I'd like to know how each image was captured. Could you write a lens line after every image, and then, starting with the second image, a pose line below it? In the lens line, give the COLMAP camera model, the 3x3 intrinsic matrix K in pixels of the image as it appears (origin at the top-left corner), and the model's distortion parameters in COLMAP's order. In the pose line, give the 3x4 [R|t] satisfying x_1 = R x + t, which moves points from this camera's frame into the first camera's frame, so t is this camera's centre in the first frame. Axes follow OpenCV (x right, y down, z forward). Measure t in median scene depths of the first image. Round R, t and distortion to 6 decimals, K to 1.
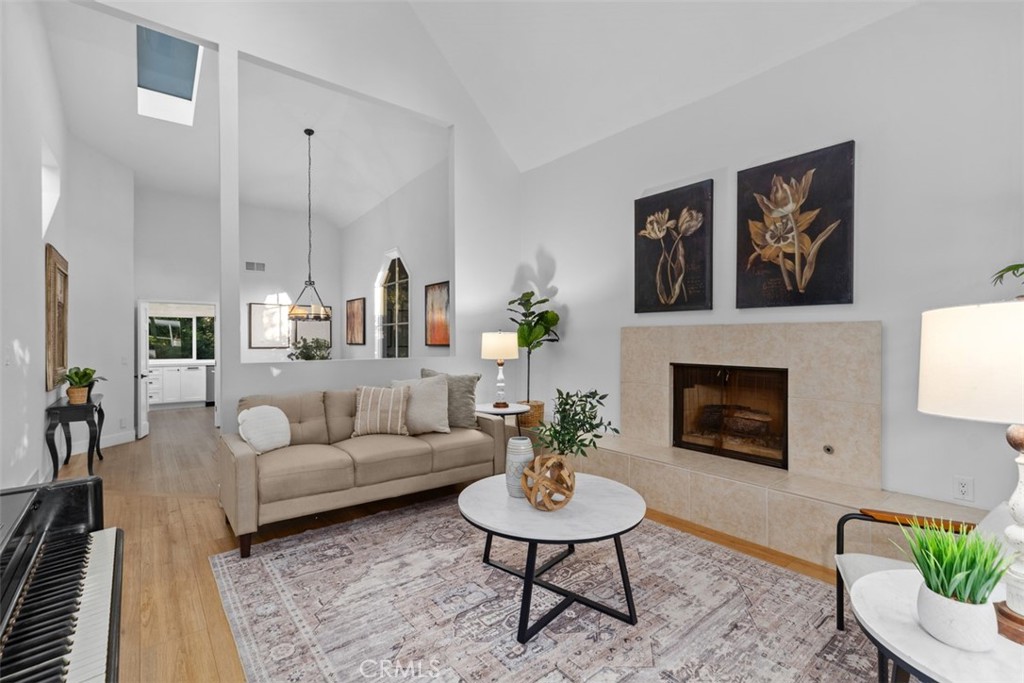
lens RADIAL K [[459.9, 0, 514.9], [0, 459.9, 340.3], [0, 0, 1]] dist [-0.001849, 0.000540]
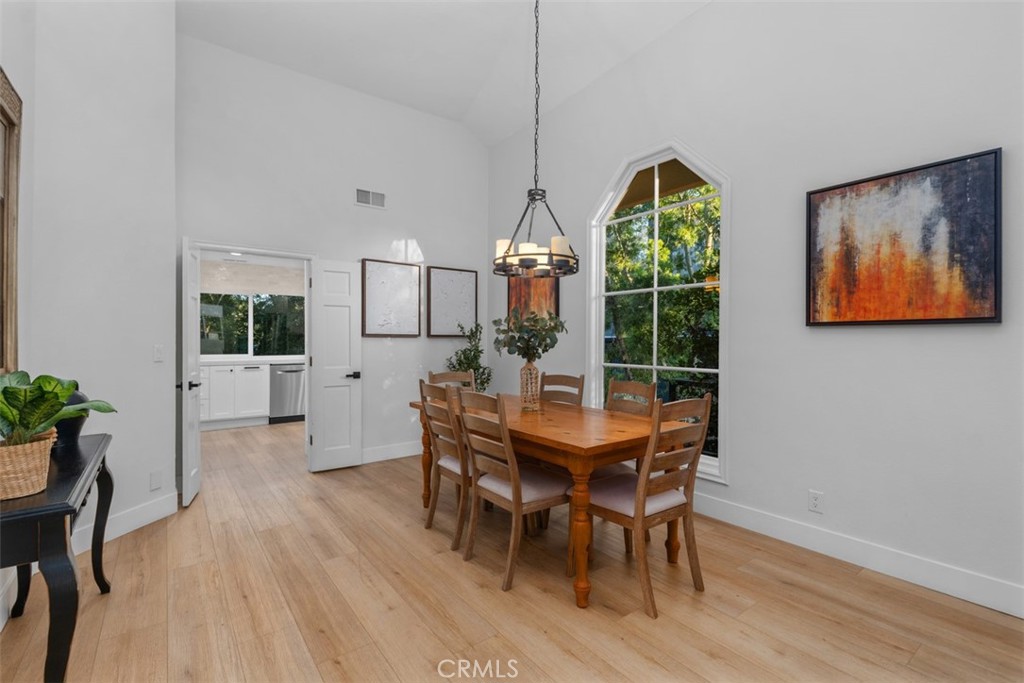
lens RADIAL K [[459.9, 0, 509.0], [0, 459.9, 341.4], [0, 0, 1]] dist [-0.001849, 0.000540]
pose [[0.999052, 0.005930, -0.043135, -0.367984], [-0.005781, 0.999977, 0.003583, 0.020735], [0.043156, -0.003331, 0.999063, 0.425678]]
